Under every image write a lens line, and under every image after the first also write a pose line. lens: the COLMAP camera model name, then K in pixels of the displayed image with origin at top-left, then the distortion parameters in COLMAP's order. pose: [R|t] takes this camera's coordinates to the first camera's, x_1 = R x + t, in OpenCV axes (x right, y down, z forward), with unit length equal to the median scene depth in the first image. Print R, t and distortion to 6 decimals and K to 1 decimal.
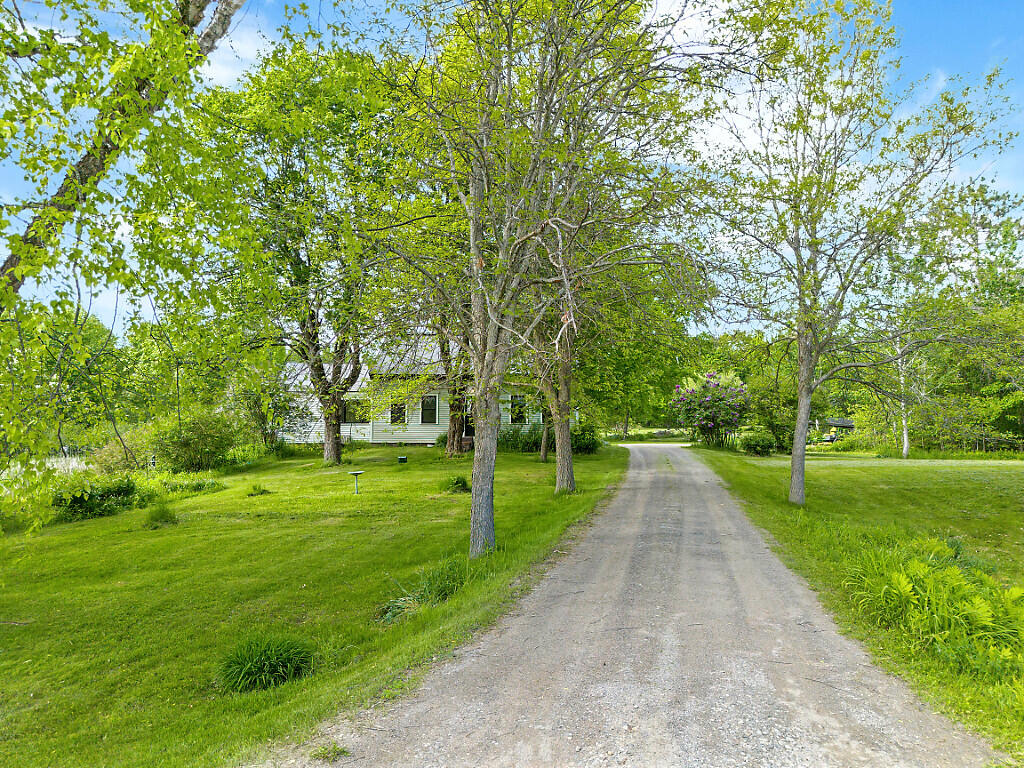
lens RADIAL K [[716.2, 0, 512.0], [0, 716.2, 384.0], [0, 0, 1]] dist [0.083232, -0.082459]
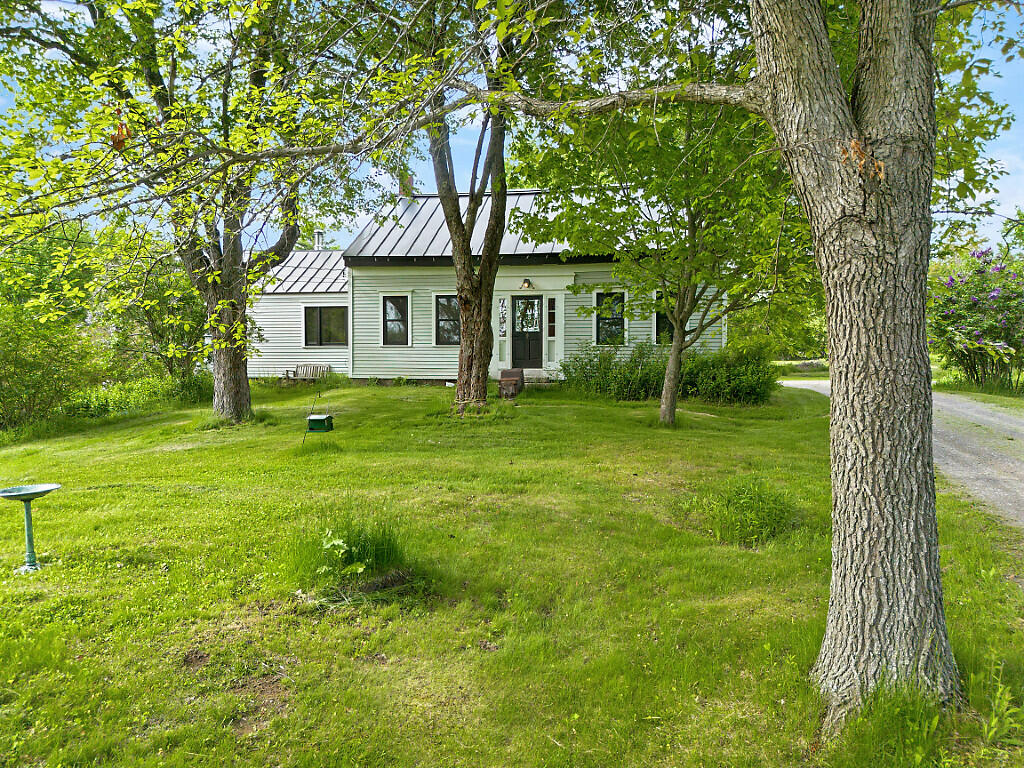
lens RADIAL K [[716.2, 0, 512.0], [0, 716.2, 384.0], [0, 0, 1]] dist [0.083232, -0.082459]
pose [[0.992579, 0.006864, -0.121404, 0.002038], [0.004377, 0.995742, 0.092083, 0.039105], [0.121519, -0.091931, 0.988323, 0.515830]]
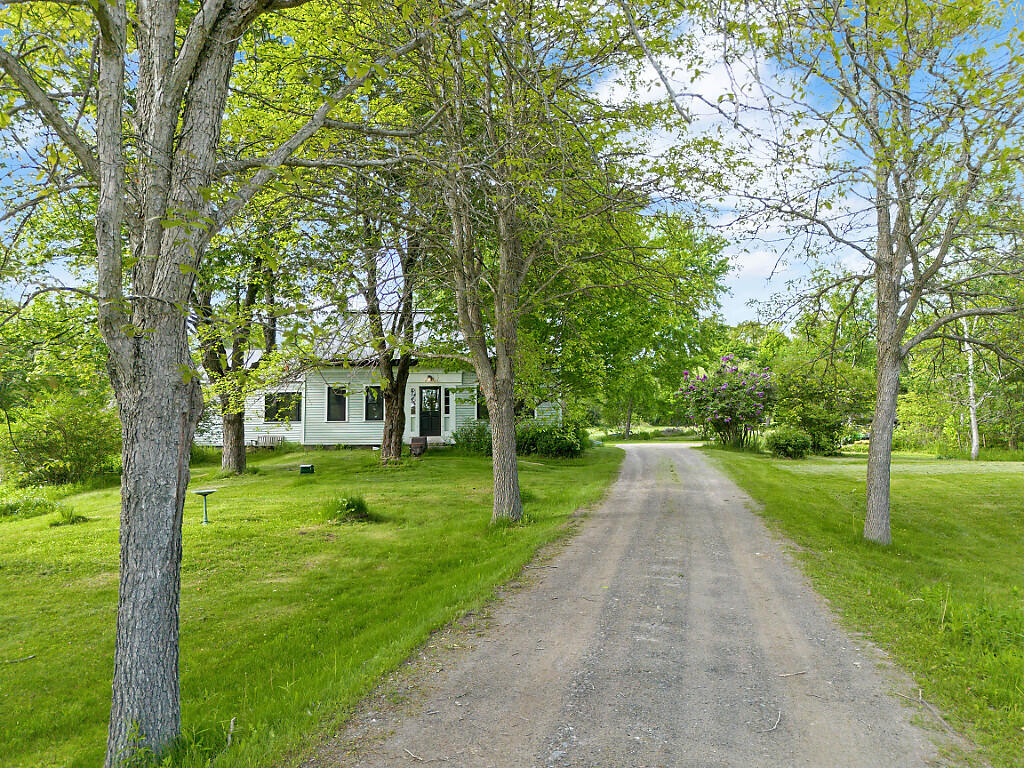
lens RADIAL K [[727.4, 0, 512.0], [0, 727.4, 384.0], [0, 0, 1]] dist [0.078829, -0.073383]
pose [[0.999912, -0.007728, -0.010762, 0.053405], [0.007745, 0.999969, 0.001468, 0.016336], [0.010751, -0.001552, 0.999941, 0.215177]]
